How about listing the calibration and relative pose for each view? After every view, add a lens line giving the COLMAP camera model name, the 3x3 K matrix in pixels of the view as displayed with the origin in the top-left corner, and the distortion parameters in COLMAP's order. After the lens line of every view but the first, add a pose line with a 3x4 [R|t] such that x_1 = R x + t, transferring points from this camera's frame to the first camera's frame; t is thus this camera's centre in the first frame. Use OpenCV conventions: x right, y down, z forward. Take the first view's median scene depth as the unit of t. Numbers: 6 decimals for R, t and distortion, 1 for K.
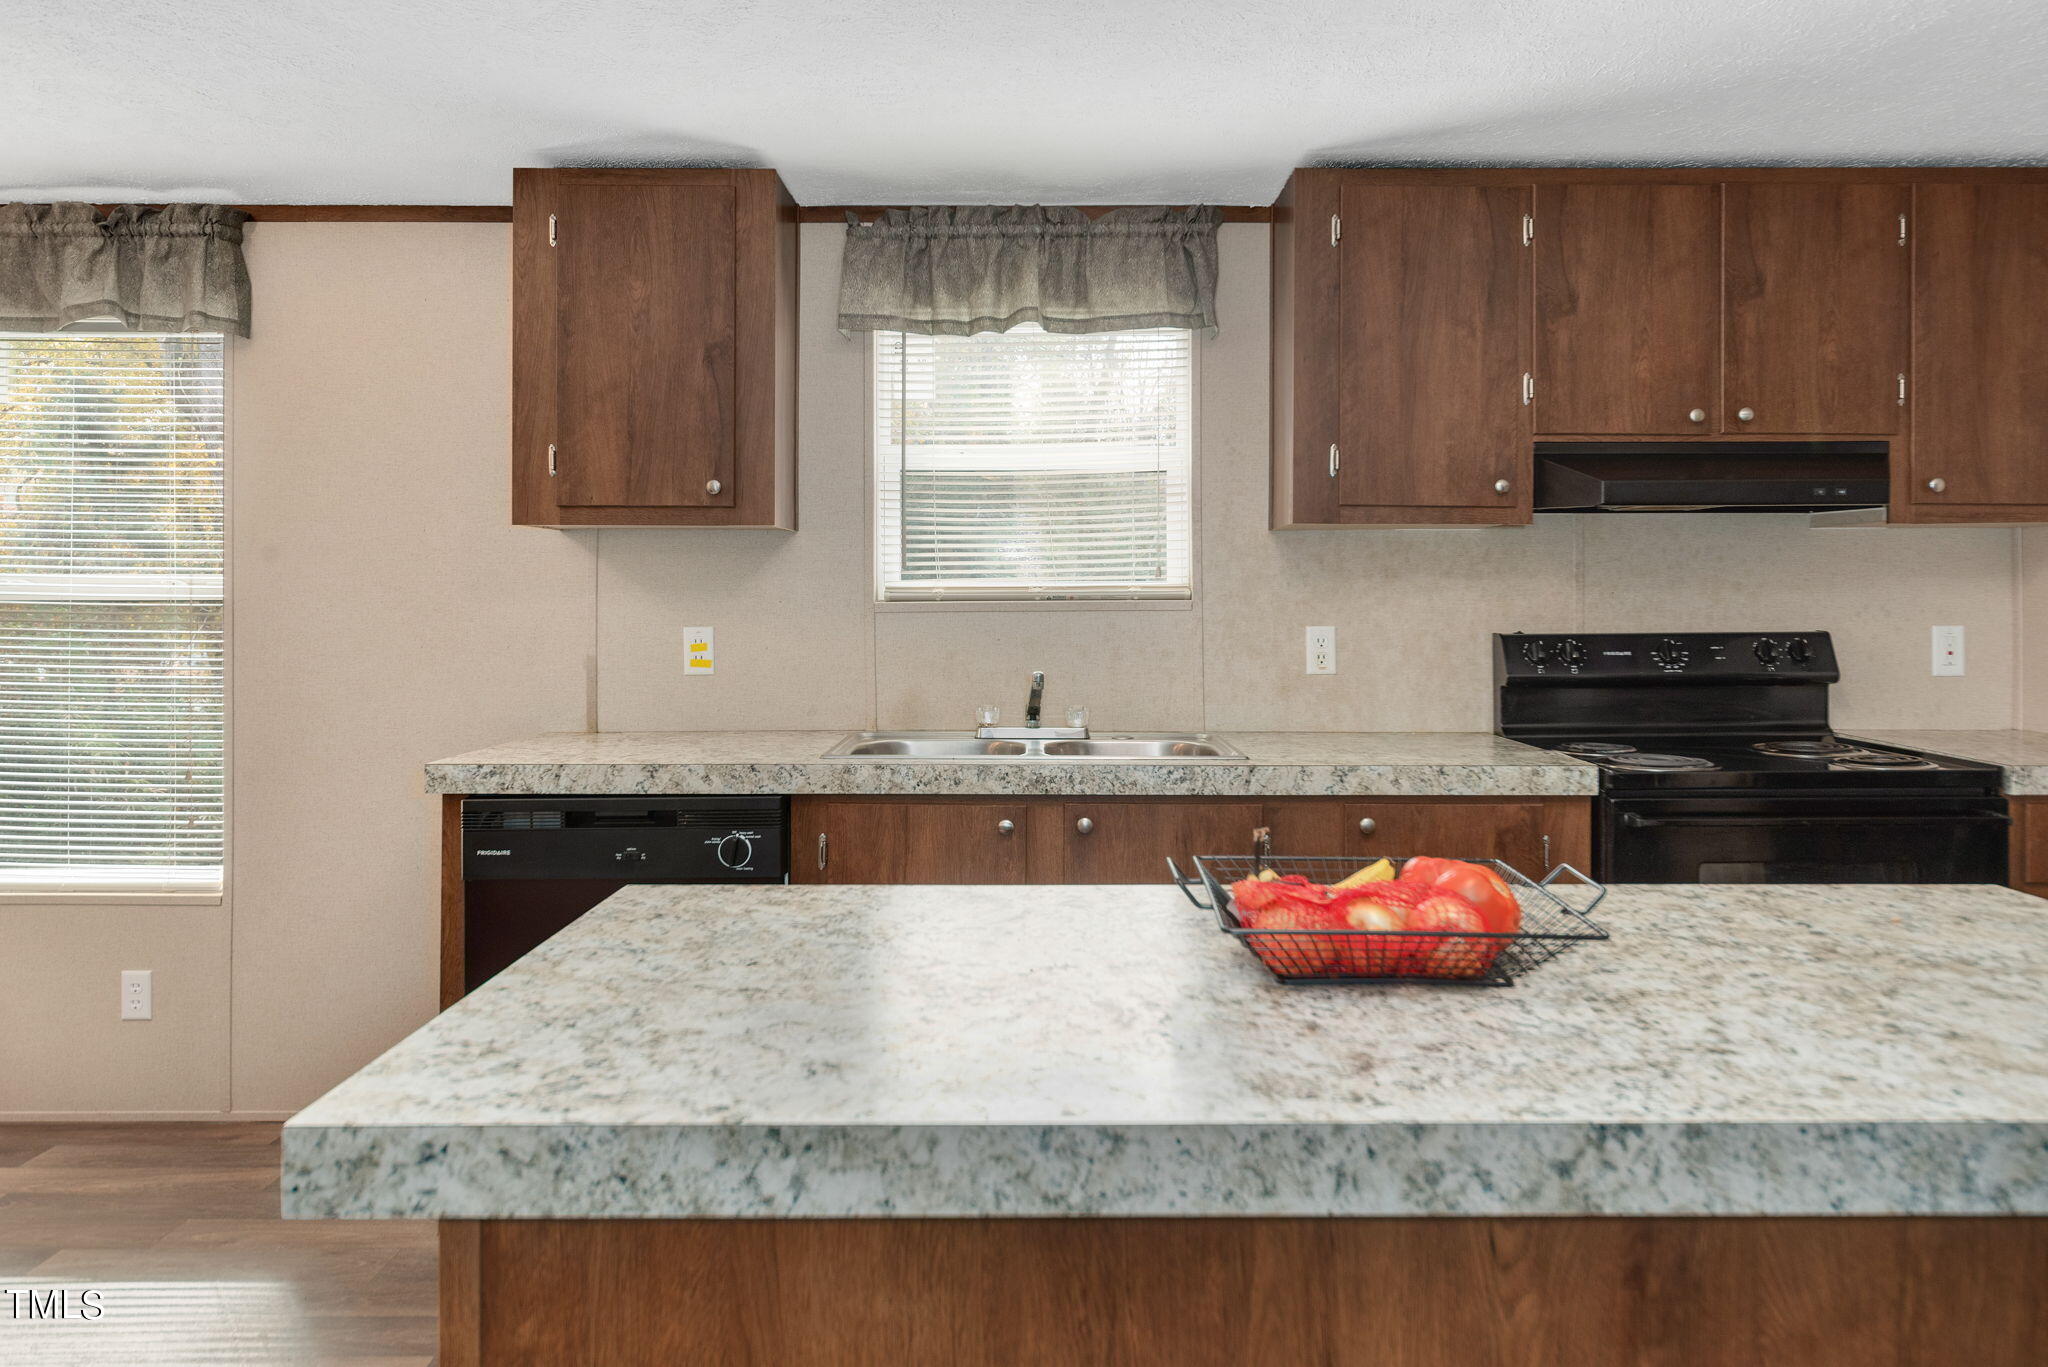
lens RADIAL K [[1399.8, 0, 1050.7], [0, 1399.8, 577.4], [0, 0, 1]] dist [0.000666, -0.002725]
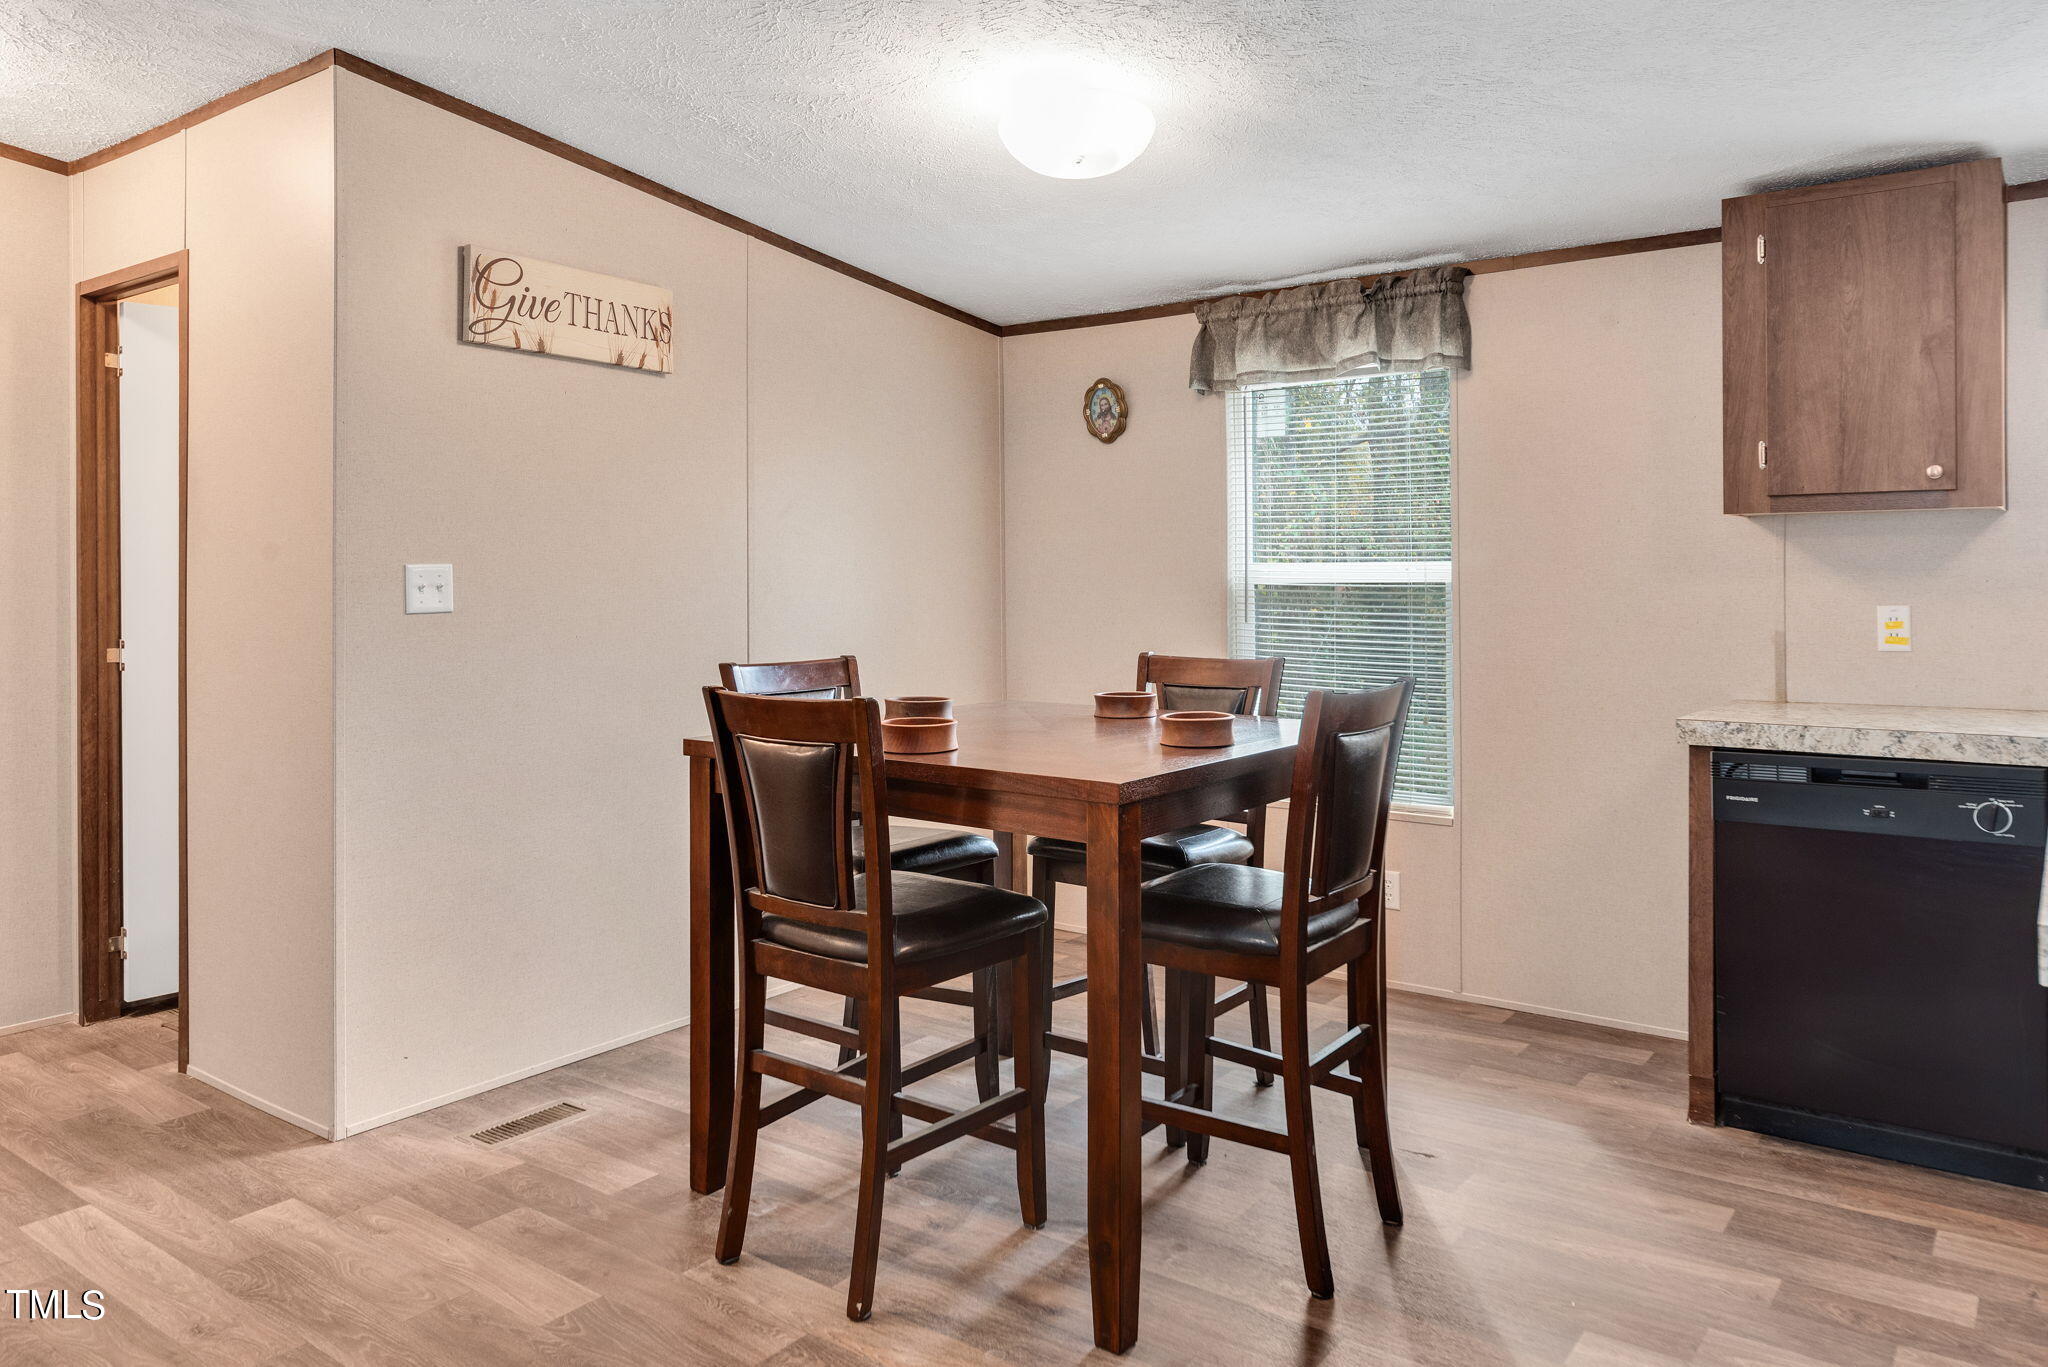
lens RADIAL K [[1399.8, 0, 1050.7], [0, 1399.8, 577.4], [0, 0, 1]] dist [0.000666, -0.002725]
pose [[0.799097, -0.005884, -0.601173, -0.138741], [0.013694, 0.999871, 0.008416, -0.003483], [0.601046, -0.014958, 0.799075, -0.235155]]
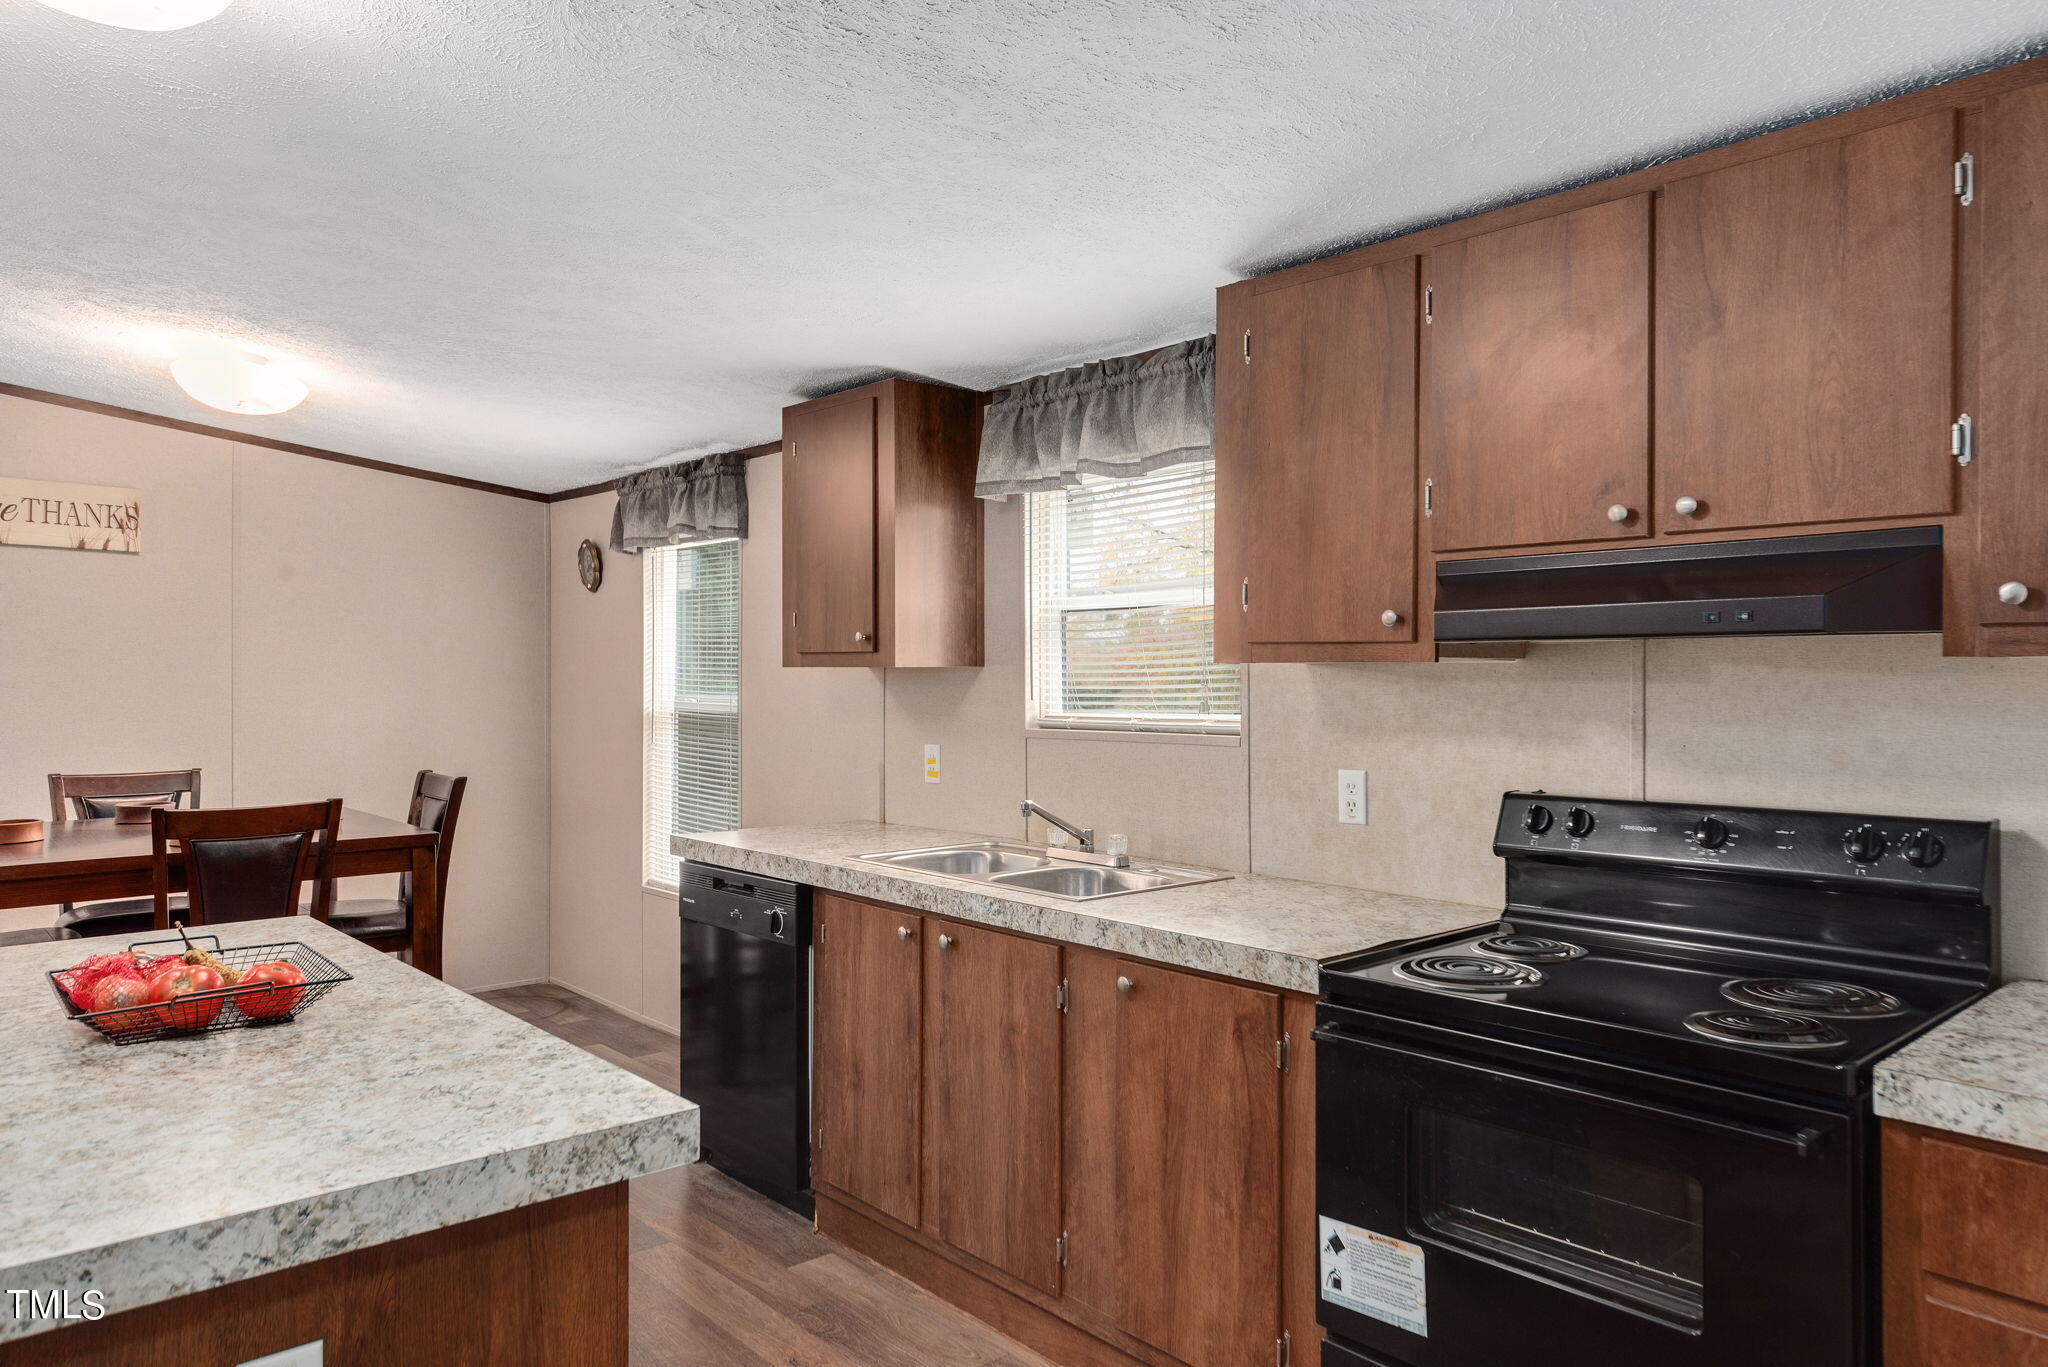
lens RADIAL K [[1368.8, 0, 1039.0], [0, 1368.8, 668.2], [0, 0, 1]] dist [0.003342, 0.000940]
pose [[0.664574, -0.003095, -0.747216, 0.788529], [0.009206, 0.999949, 0.004045, -0.039839], [0.747165, -0.009567, 0.664569, 0.292894]]
